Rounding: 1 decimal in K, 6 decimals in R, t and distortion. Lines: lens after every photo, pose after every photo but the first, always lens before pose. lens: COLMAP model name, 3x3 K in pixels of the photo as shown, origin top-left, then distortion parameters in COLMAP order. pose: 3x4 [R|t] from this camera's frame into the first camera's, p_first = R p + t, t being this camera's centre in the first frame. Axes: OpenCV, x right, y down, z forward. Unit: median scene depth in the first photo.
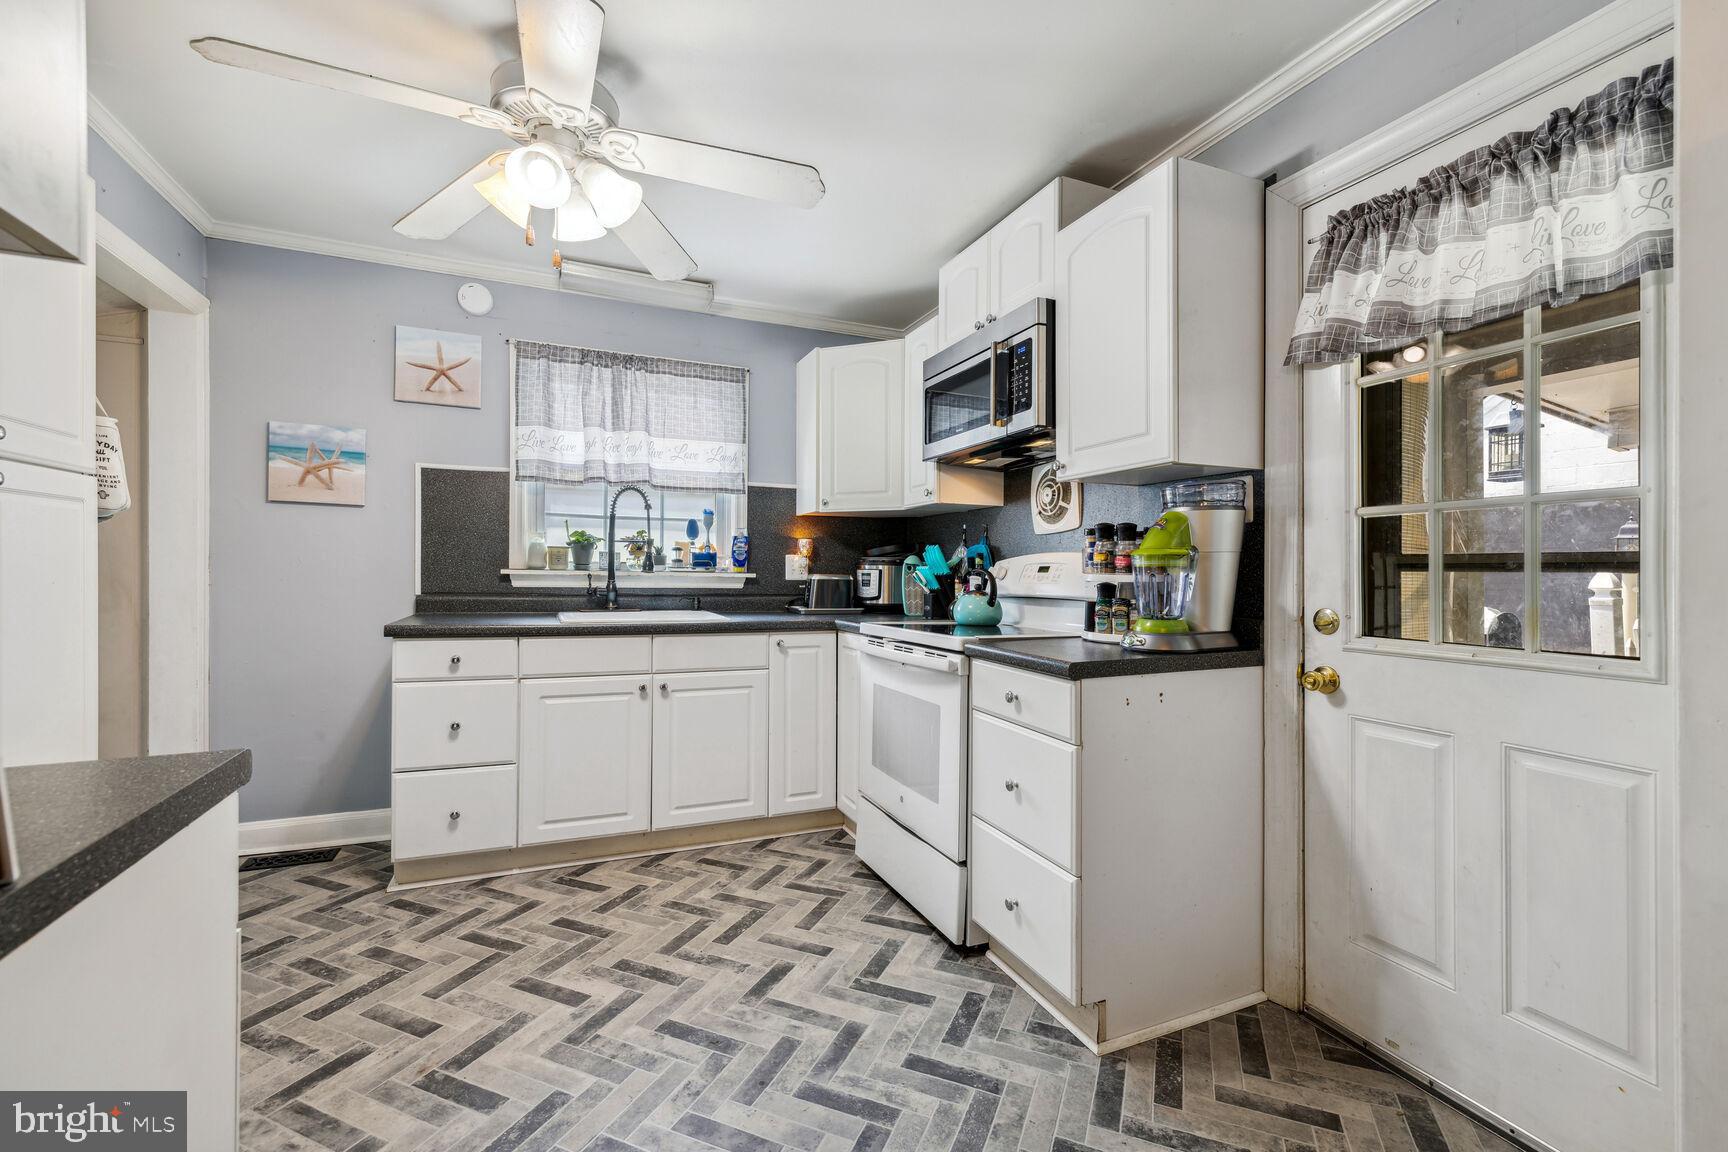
lens RADIAL K [[727.5, 0, 866.1], [0, 727.5, 571.5], [0, 0, 1]] dist [0.000443, 0.000293]
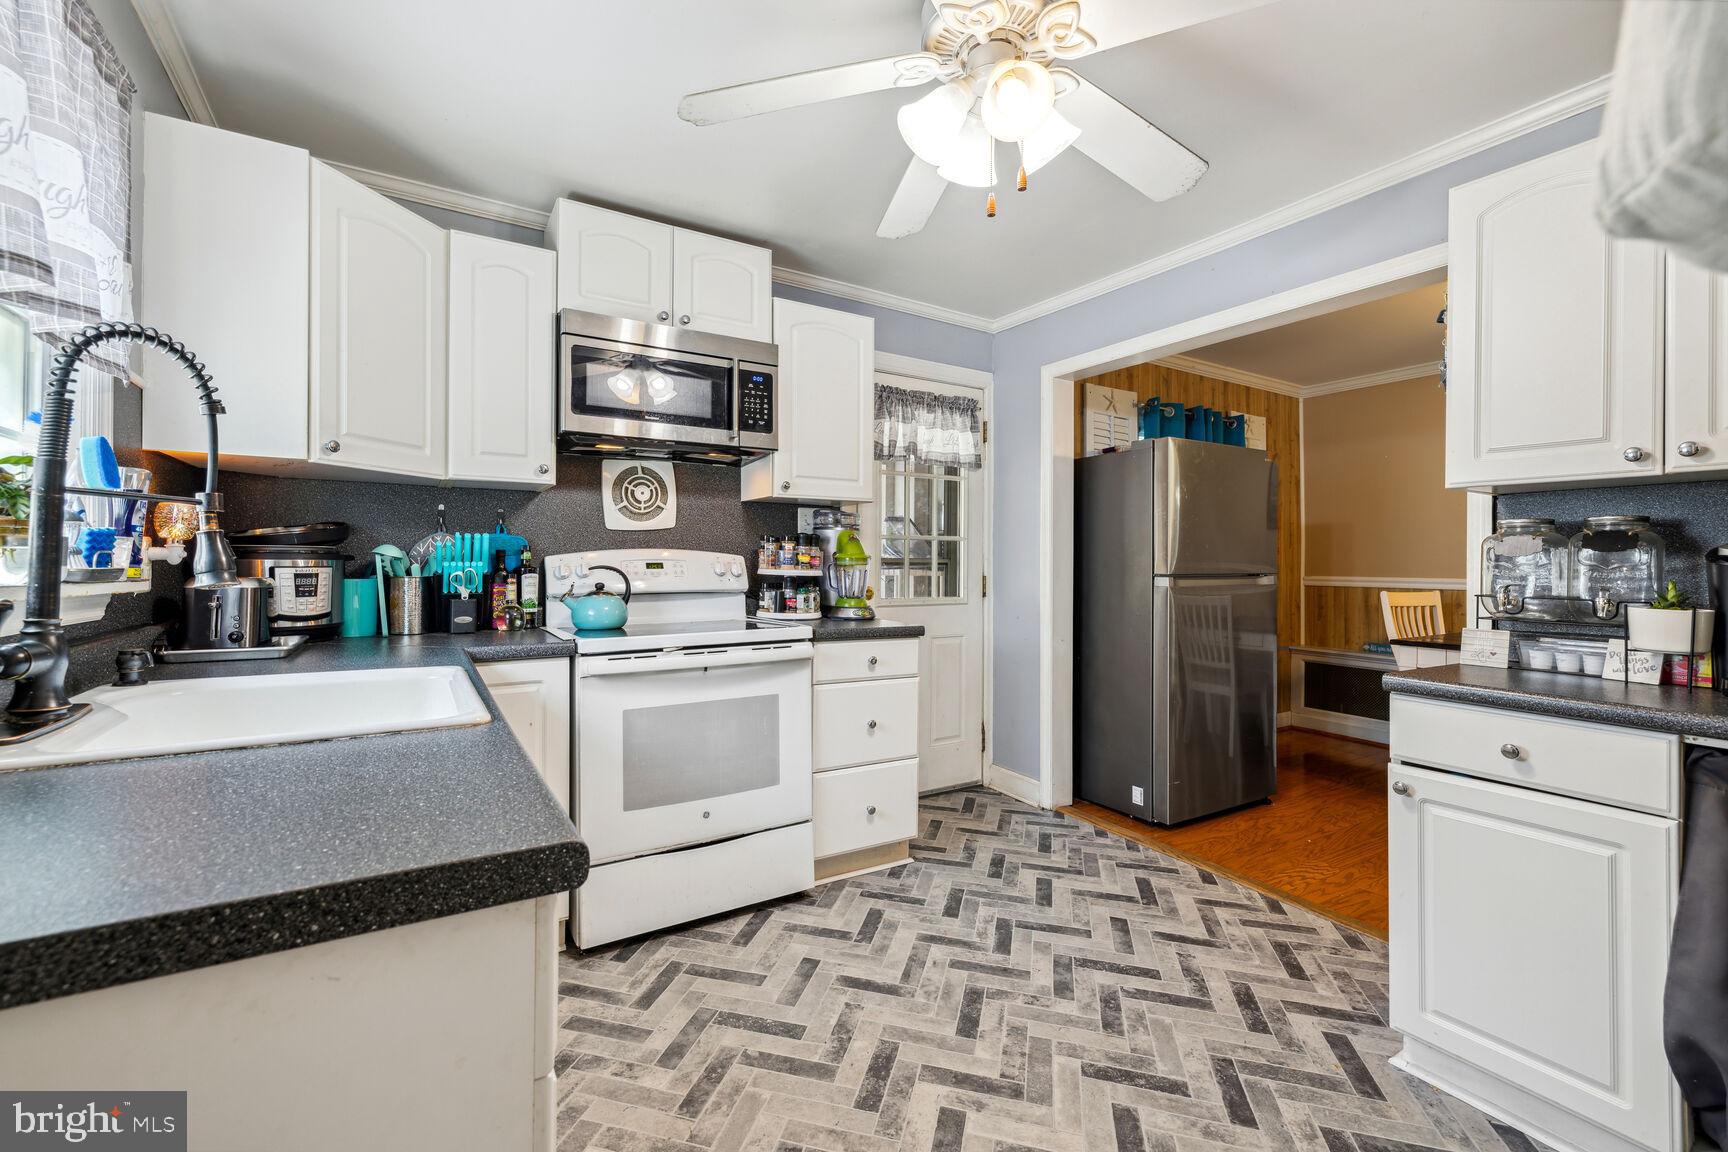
lens RADIAL K [[727.5, 0, 866.1], [0, 727.5, 571.5], [0, 0, 1]] dist [0.000443, 0.000293]
pose [[-0.141009, -0.024456, 0.989706, -0.920138], [-0.008913, 0.999686, 0.023433, -0.024693], [-0.989968, -0.005517, -0.141183, 0.957895]]
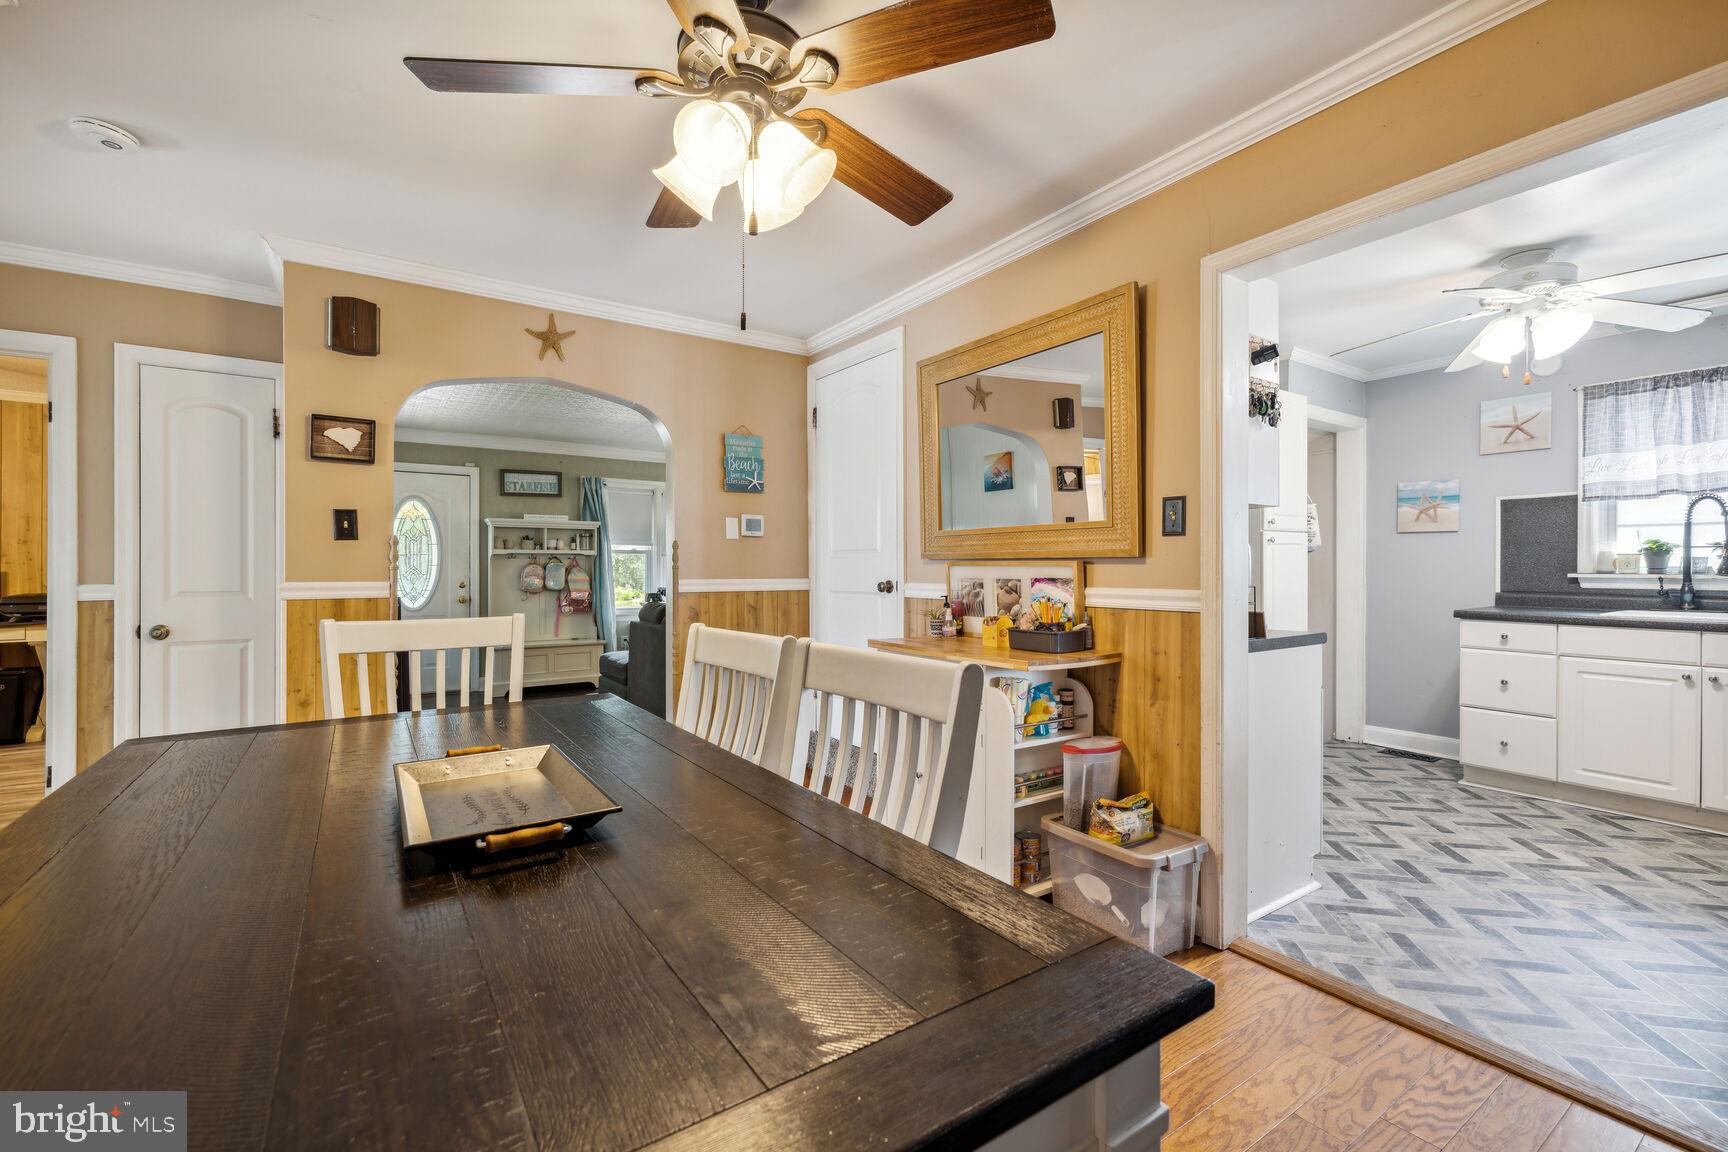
lens RADIAL K [[742.9, 0, 870.1], [0, 742.9, 583.6], [0, 0, 1]] dist [-0.001534, -0.000135]
pose [[0.184594, 0.004925, -0.982803, 0.681468], [0.002998, 0.999980, 0.005574, 0.004268], [0.982810, -0.003975, 0.184575, -0.535871]]
